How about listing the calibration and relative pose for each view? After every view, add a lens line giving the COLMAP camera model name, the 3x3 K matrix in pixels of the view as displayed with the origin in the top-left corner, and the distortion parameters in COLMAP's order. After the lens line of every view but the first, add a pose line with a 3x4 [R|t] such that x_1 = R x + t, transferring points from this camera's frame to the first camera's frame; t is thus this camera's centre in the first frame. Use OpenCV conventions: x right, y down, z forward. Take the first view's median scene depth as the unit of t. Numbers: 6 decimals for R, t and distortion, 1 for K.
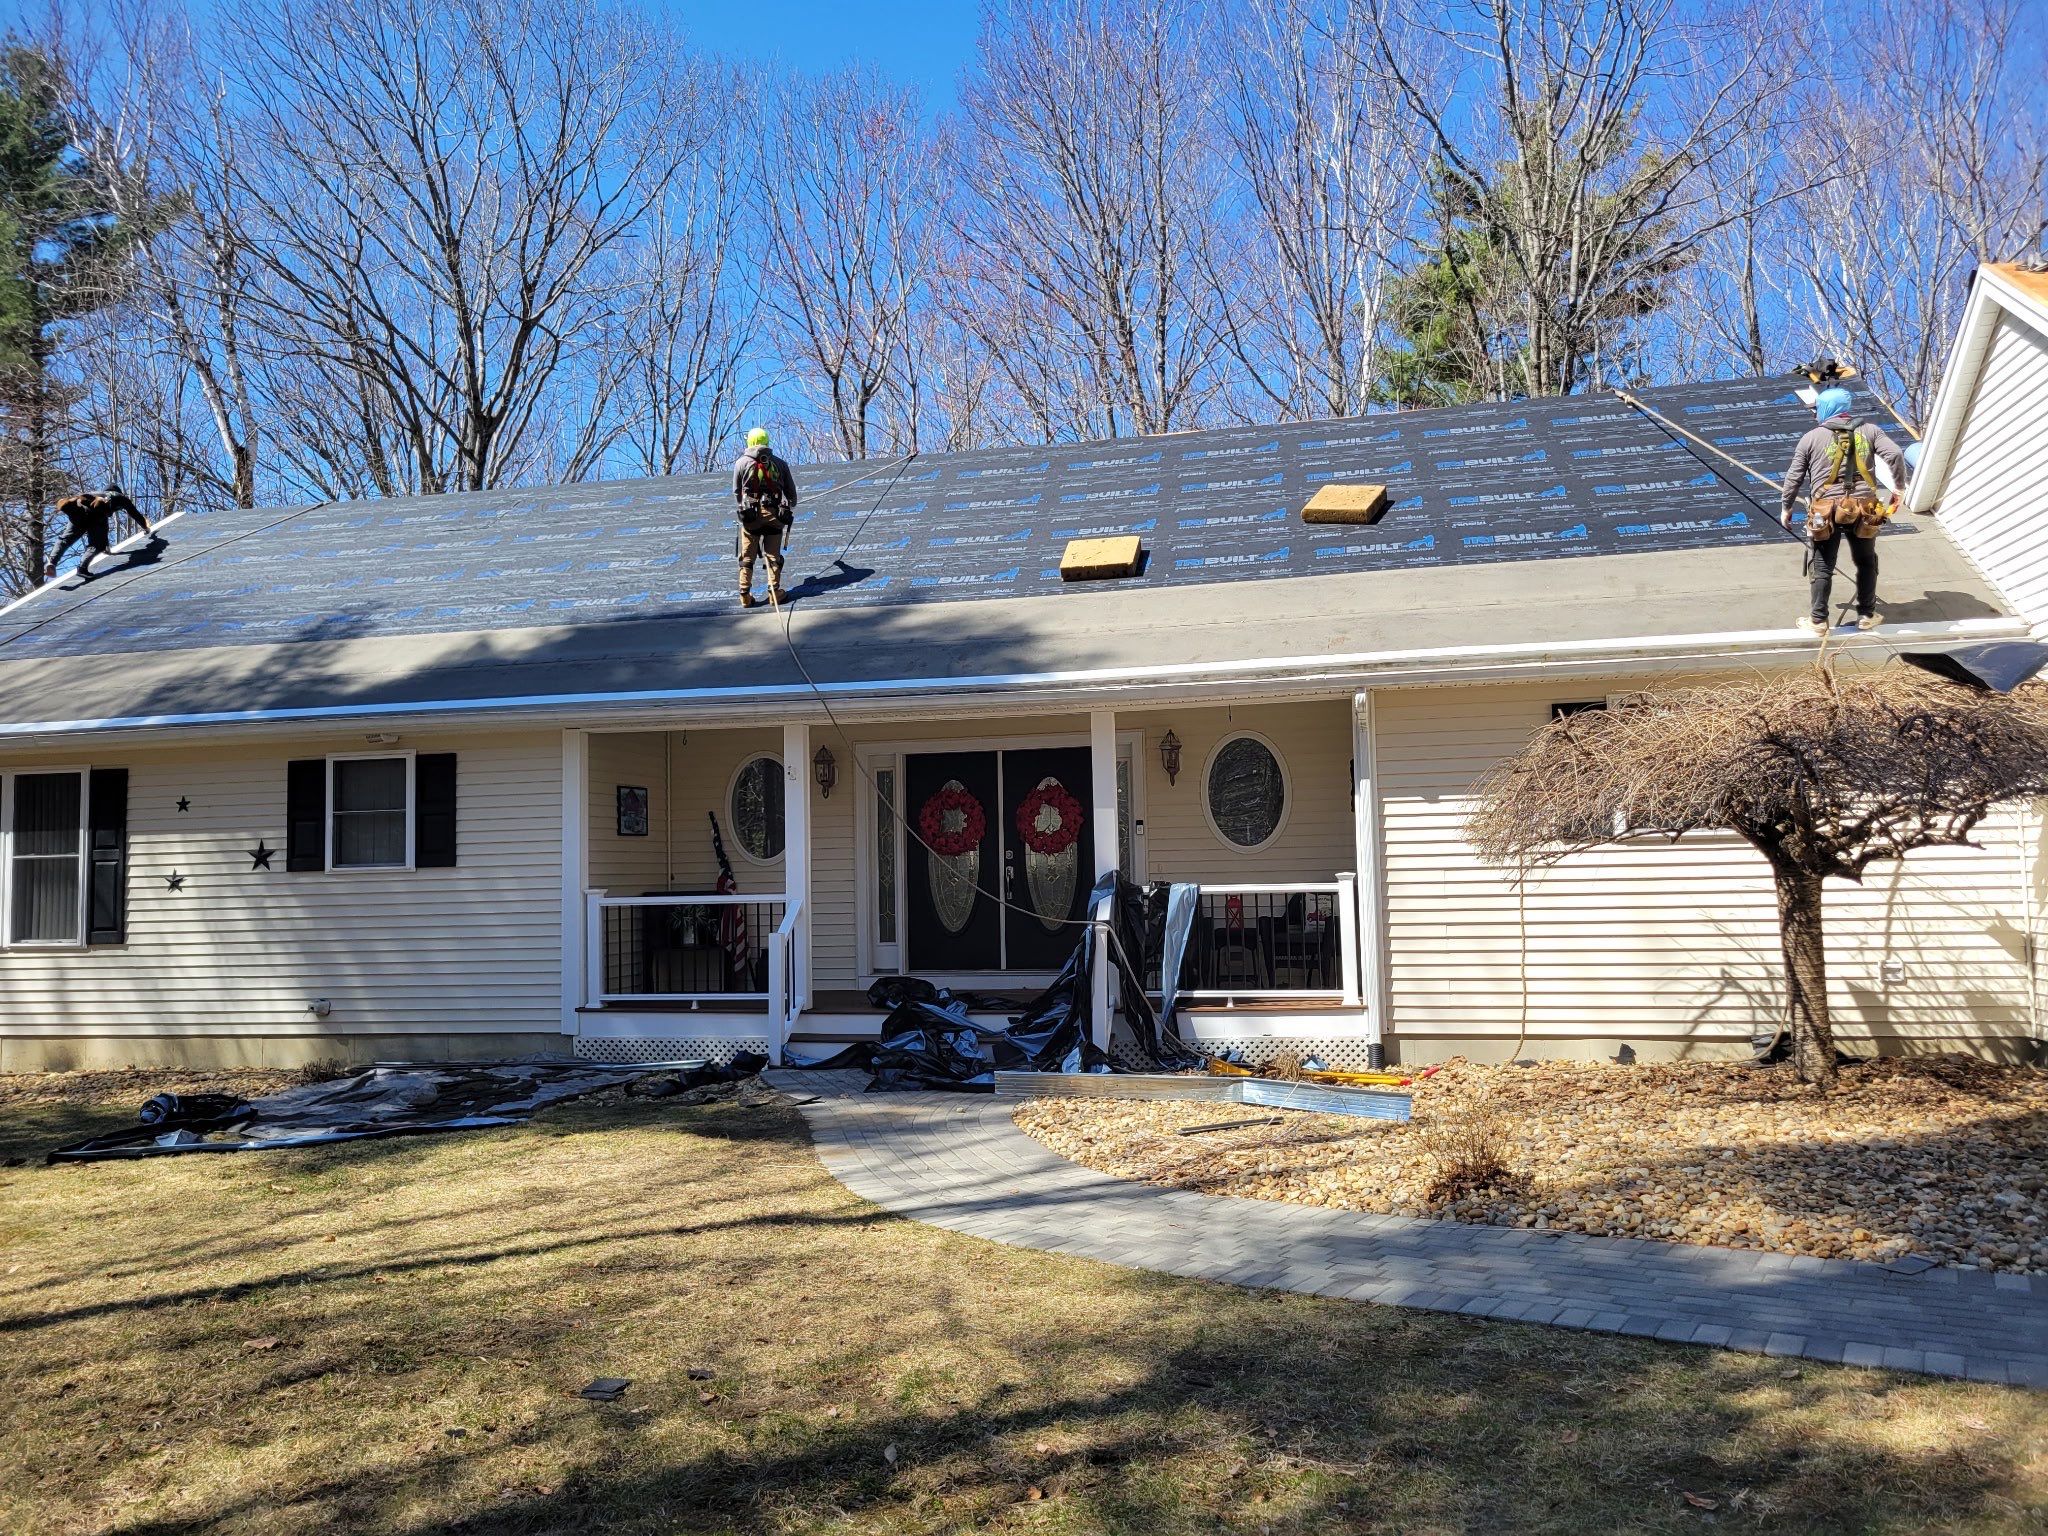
lens RADIAL K [[1525.4, 0, 1016.3], [0, 1525.4, 767.8], [0, 0, 1]] dist [0.021714, -0.008104]
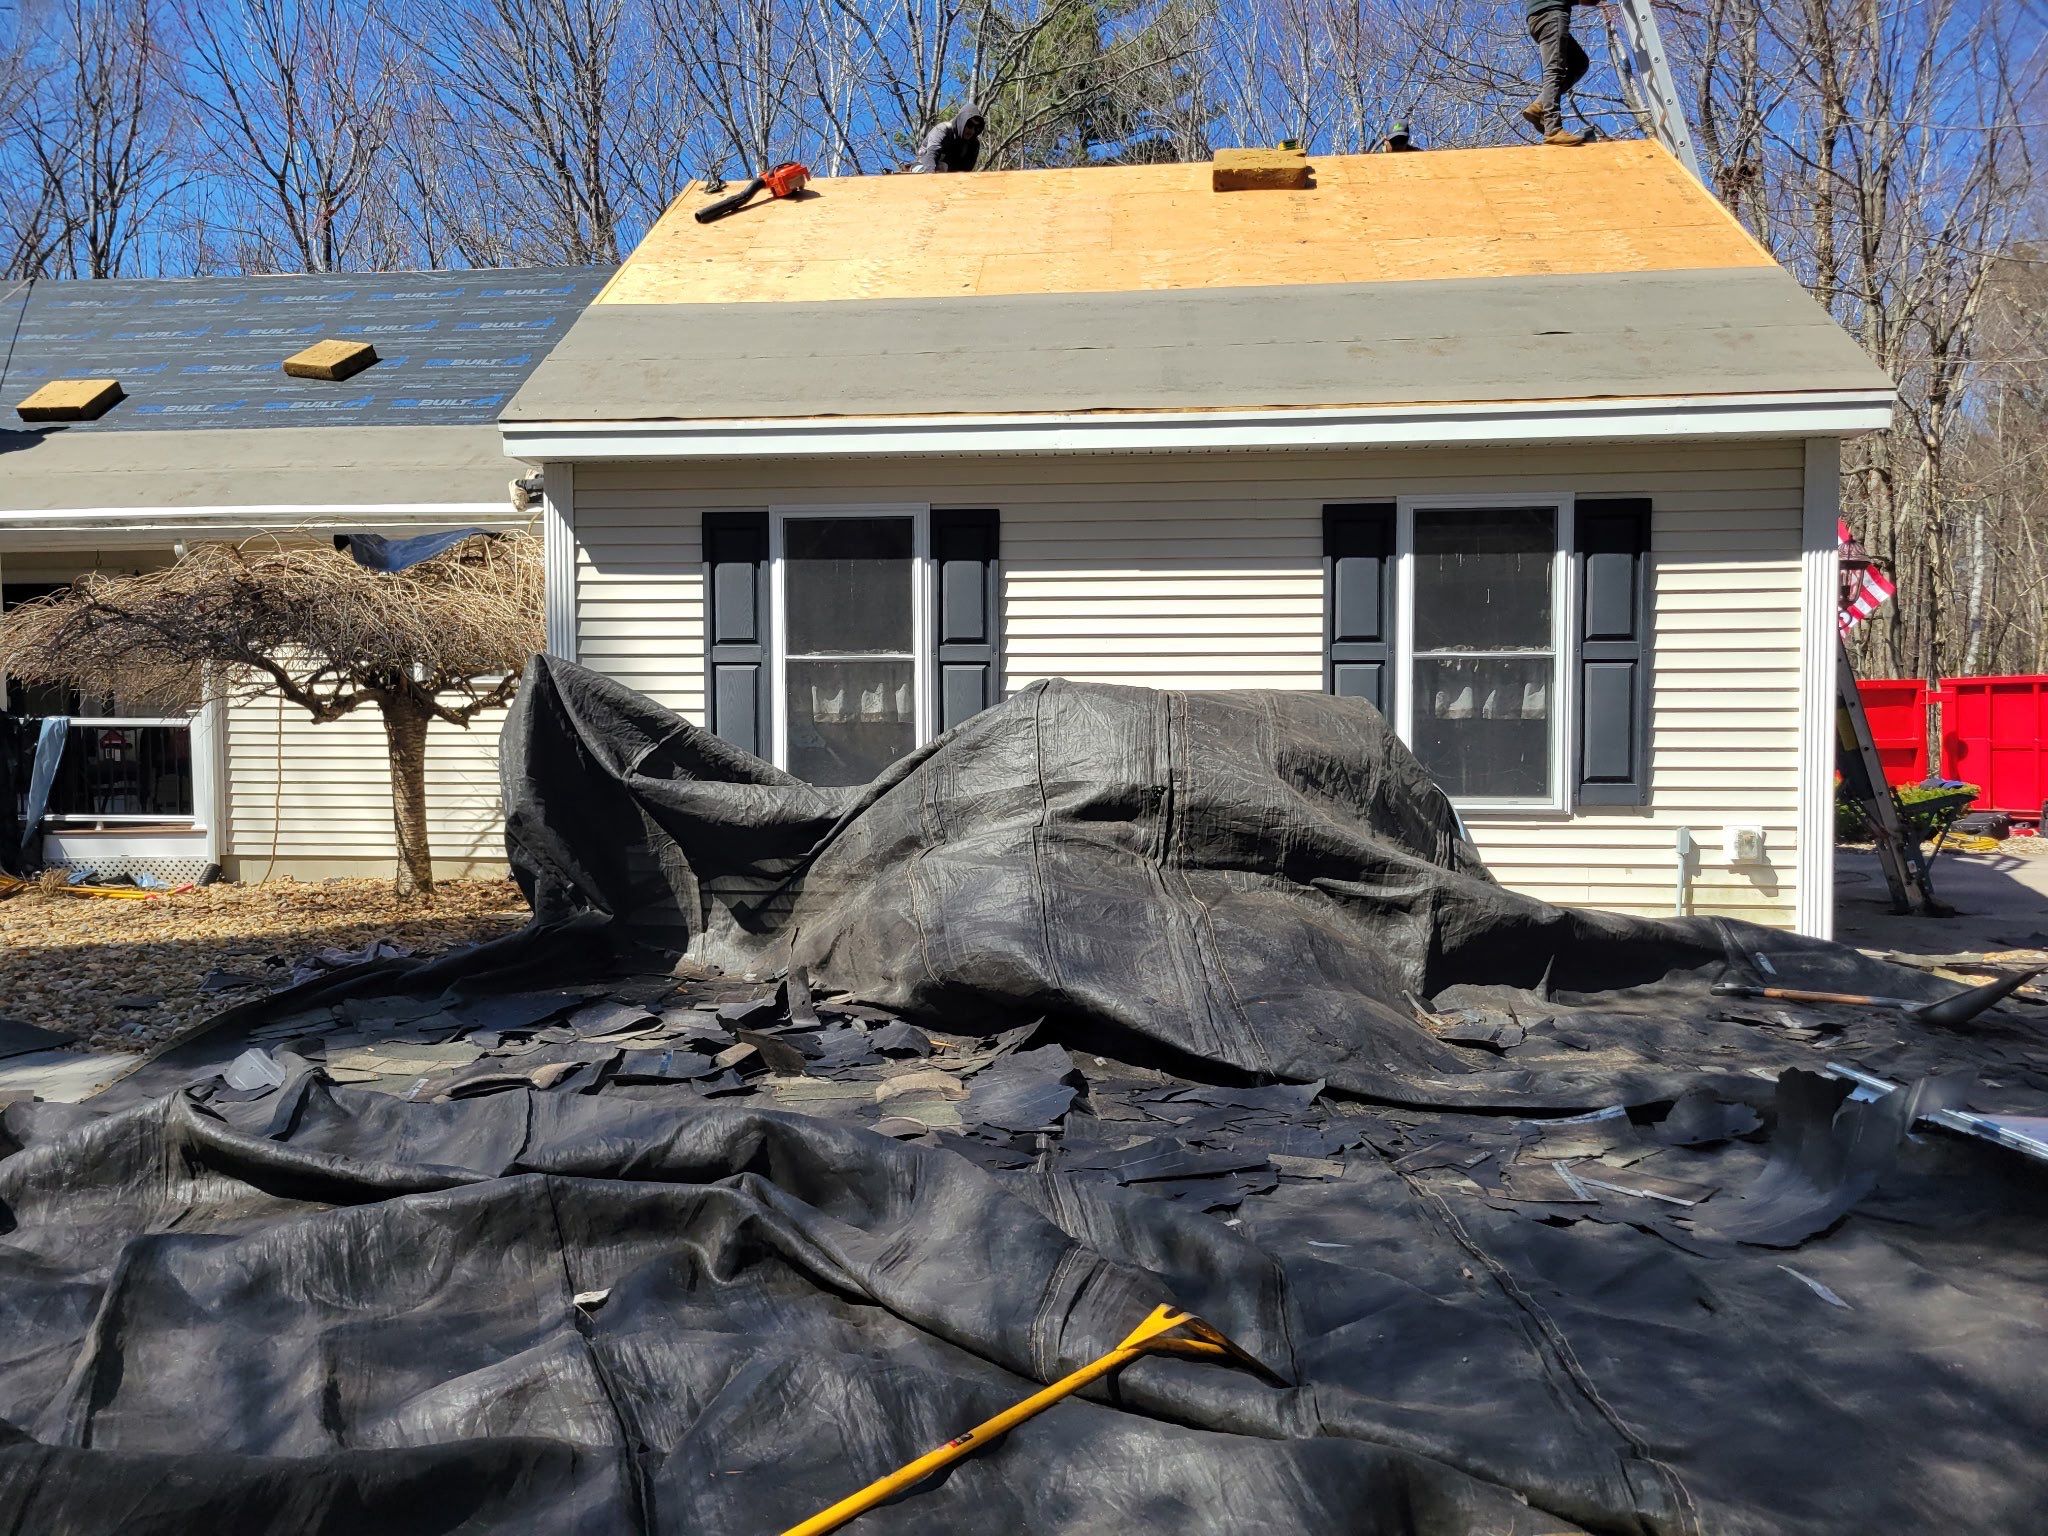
lens RADIAL K [[1525.4, 0, 1005.9], [0, 1525.4, 769.7], [0, 0, 1]] dist [0.021714, -0.008104]
pose [[0.990286, 0.014418, 0.138295, 0.625683], [-0.030328, 0.993059, 0.113637, -0.030005], [-0.135697, -0.116727, 0.983850, -0.160156]]
